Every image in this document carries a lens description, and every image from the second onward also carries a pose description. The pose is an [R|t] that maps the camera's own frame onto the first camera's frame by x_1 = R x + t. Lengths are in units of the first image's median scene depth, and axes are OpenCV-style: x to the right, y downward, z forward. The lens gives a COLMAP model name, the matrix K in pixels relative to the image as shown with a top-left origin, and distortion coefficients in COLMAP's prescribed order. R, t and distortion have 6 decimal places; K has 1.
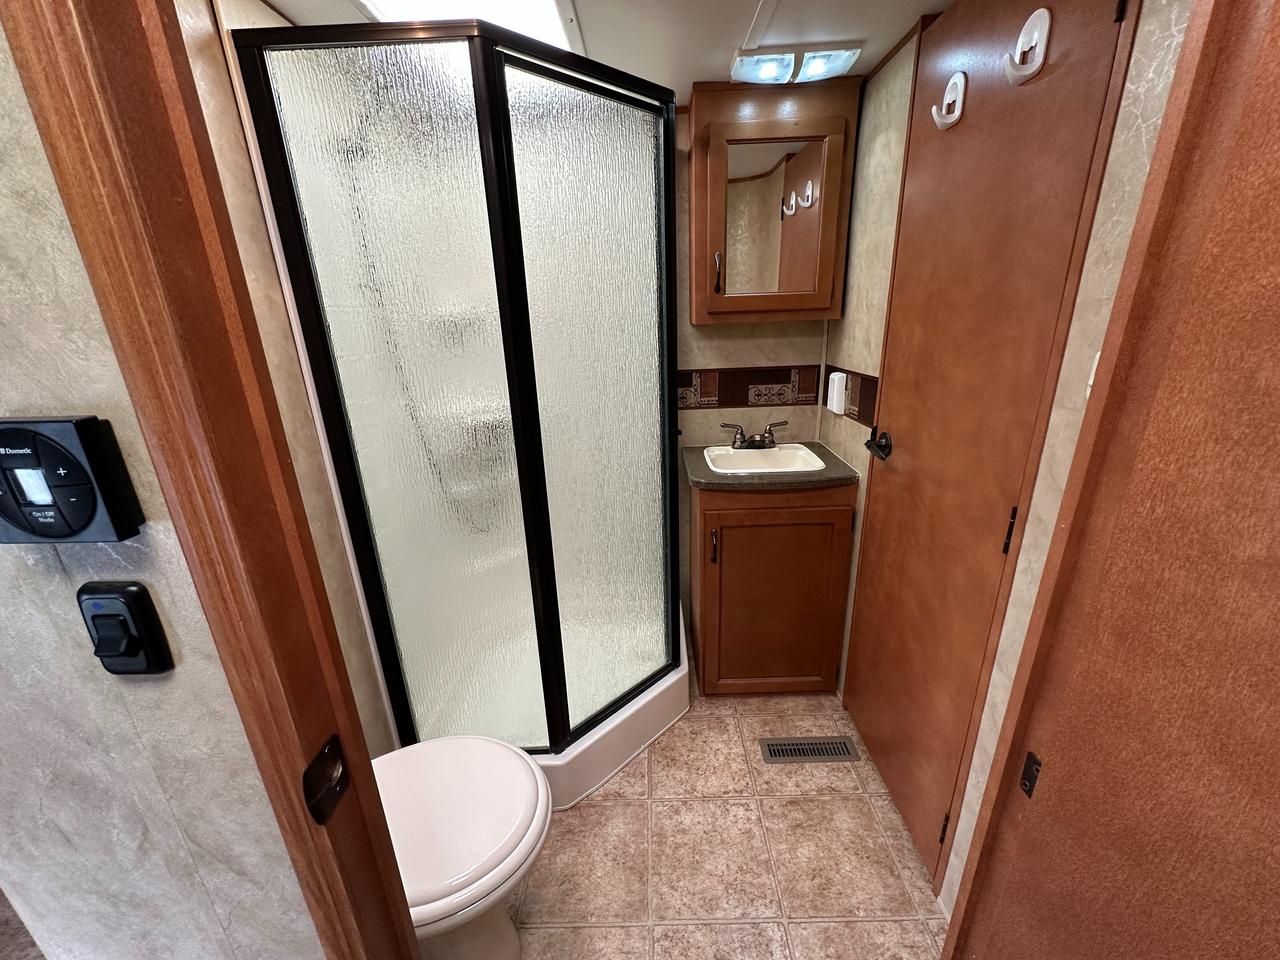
lens RADIAL K [[508.6, 0, 645.2], [0, 508.6, 467.8], [0, 0, 1]] dist [-0.003903, 0.000521]
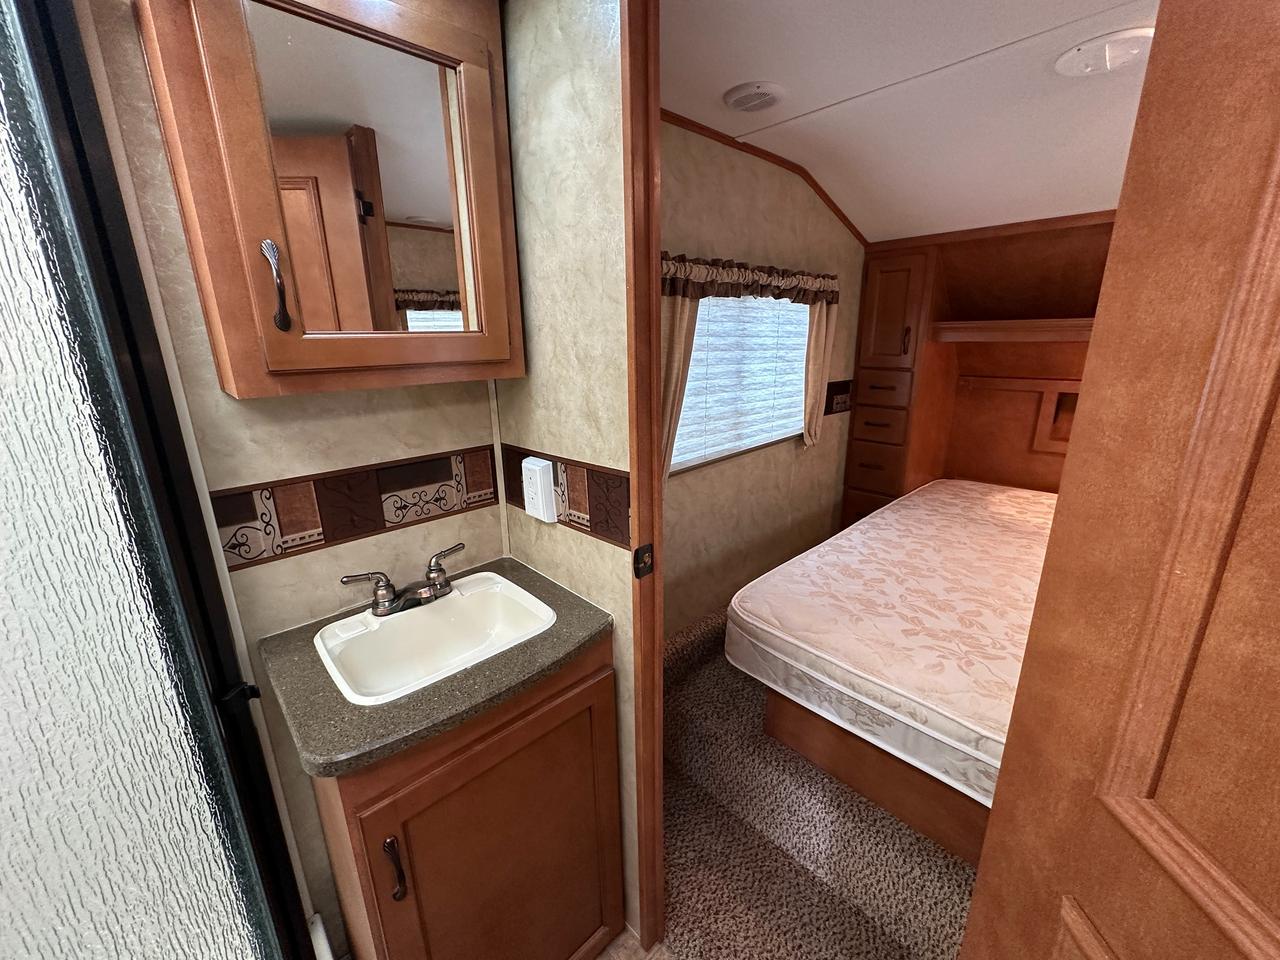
lens RADIAL K [[508.6, 0, 642.5], [0, 508.6, 477.6], [0, 0, 1]] dist [-0.003903, 0.000521]
pose [[0.719595, -0.164462, 0.674637, 0.037799], [0.202638, 0.978995, 0.022516, -0.138449], [-0.664169, 0.120504, 0.737806, 0.403418]]
